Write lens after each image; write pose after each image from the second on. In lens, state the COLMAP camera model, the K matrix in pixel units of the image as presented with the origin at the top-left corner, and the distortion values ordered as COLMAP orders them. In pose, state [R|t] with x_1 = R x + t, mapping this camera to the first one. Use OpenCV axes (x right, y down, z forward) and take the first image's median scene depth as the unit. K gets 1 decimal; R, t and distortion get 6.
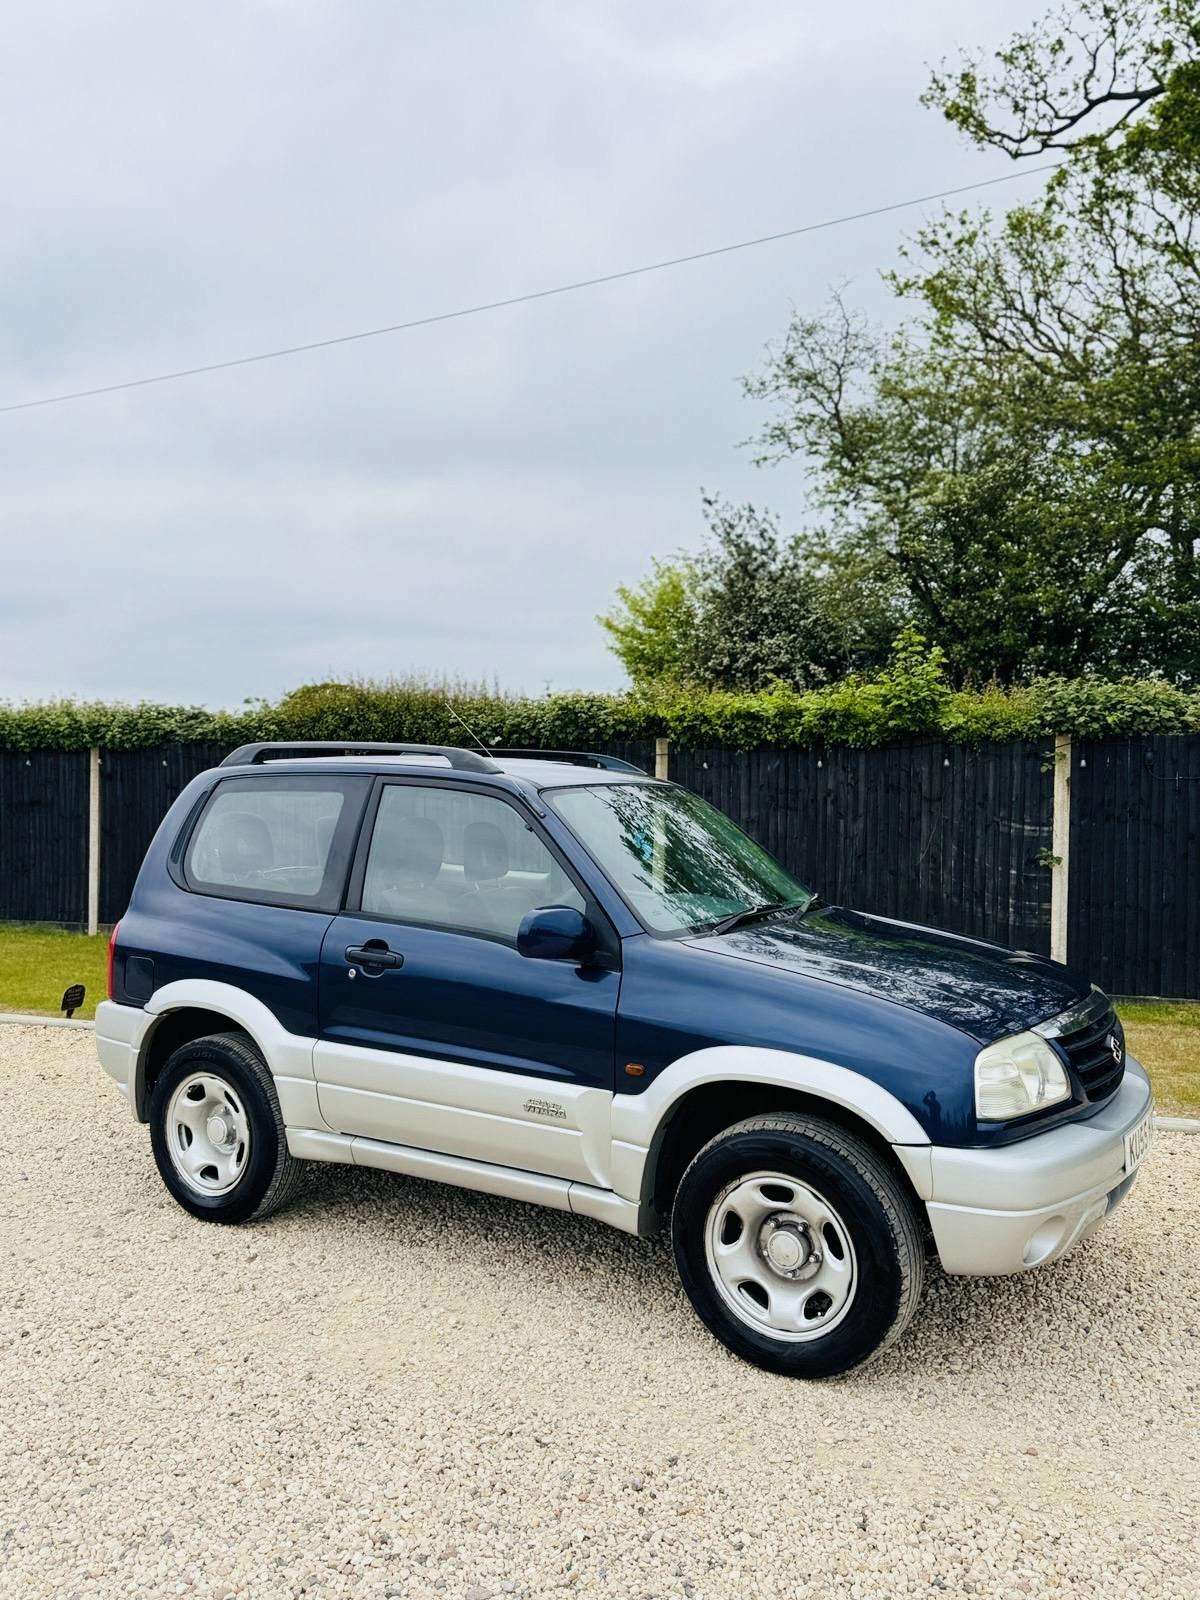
lens RADIAL K [[1231.8, 0, 600.0], [0, 1231.8, 800.0], [0, 0, 1]] dist [0.016209, -0.010546]
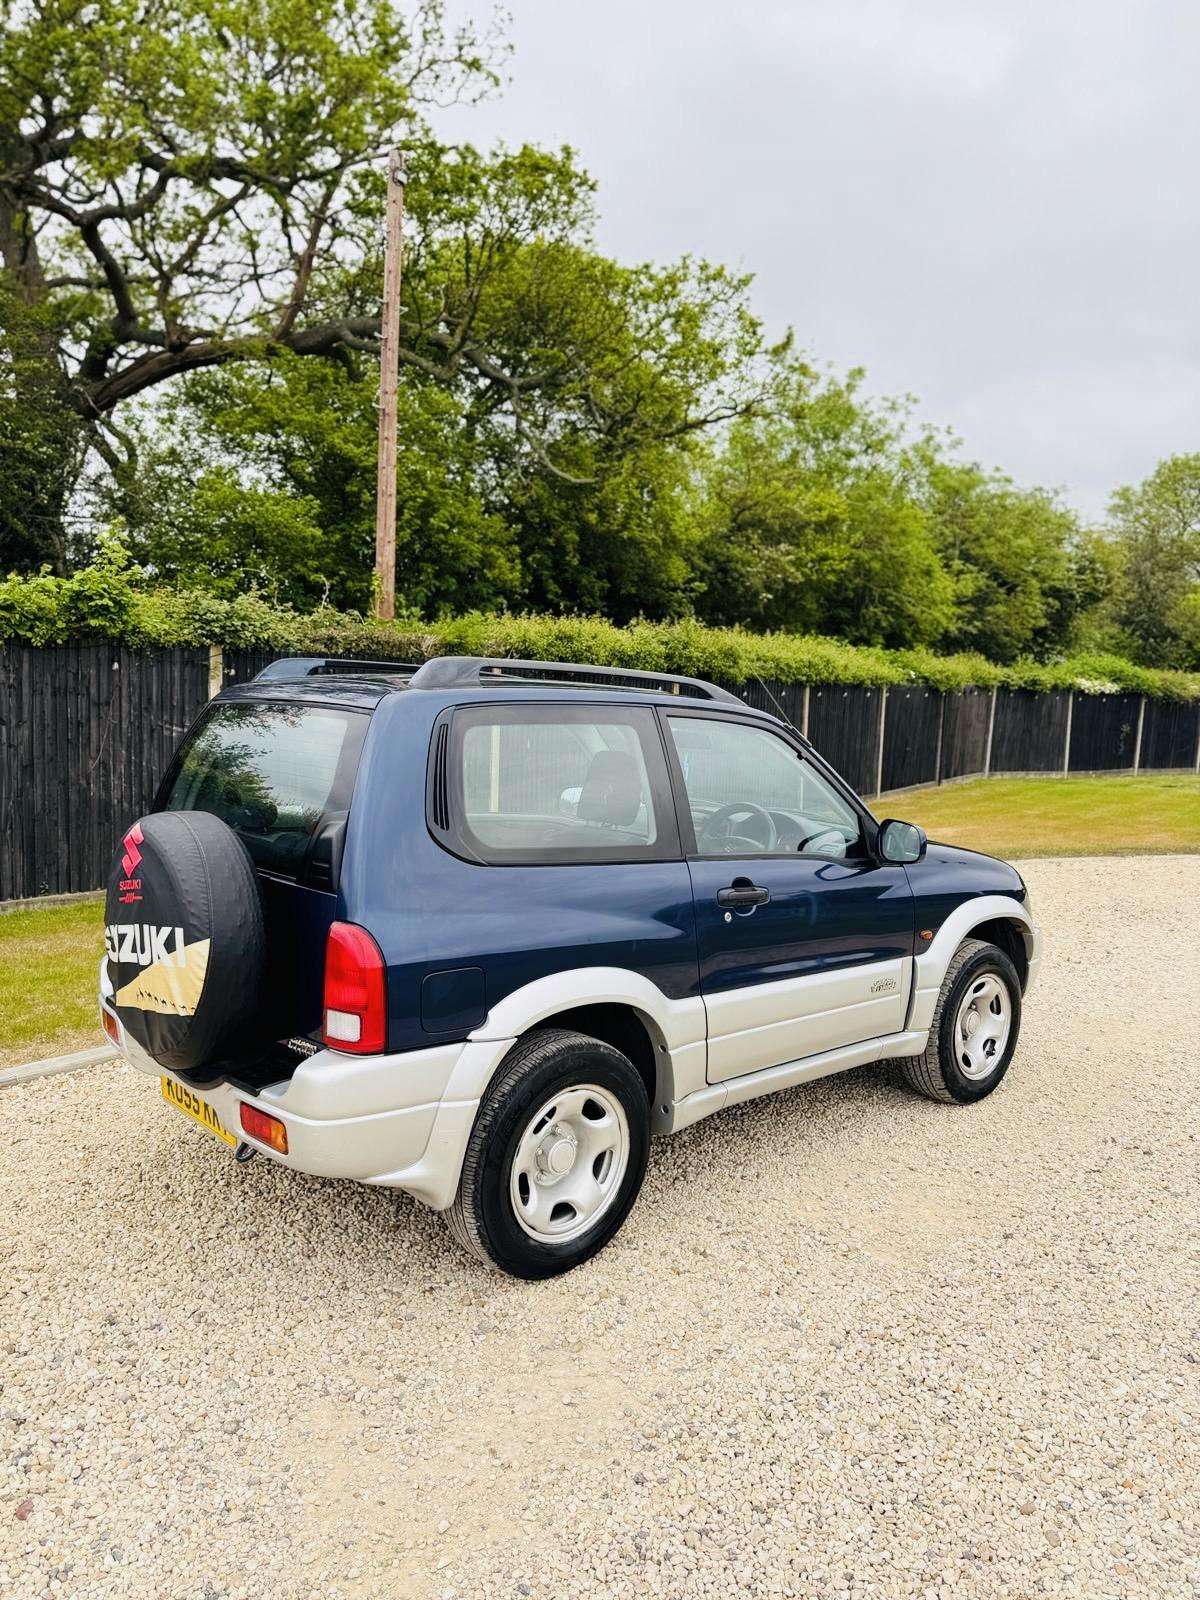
lens RADIAL K [[1091.2, 0, 602.3], [0, 1091.2, 808.4], [0, 0, 1]] dist [0.157364, -0.316854]
pose [[0.297262, -0.087283, 0.950798, -0.469345], [-0.018855, 0.995082, 0.097243, -0.011369], [-0.954610, -0.046834, 0.294154, 0.382329]]
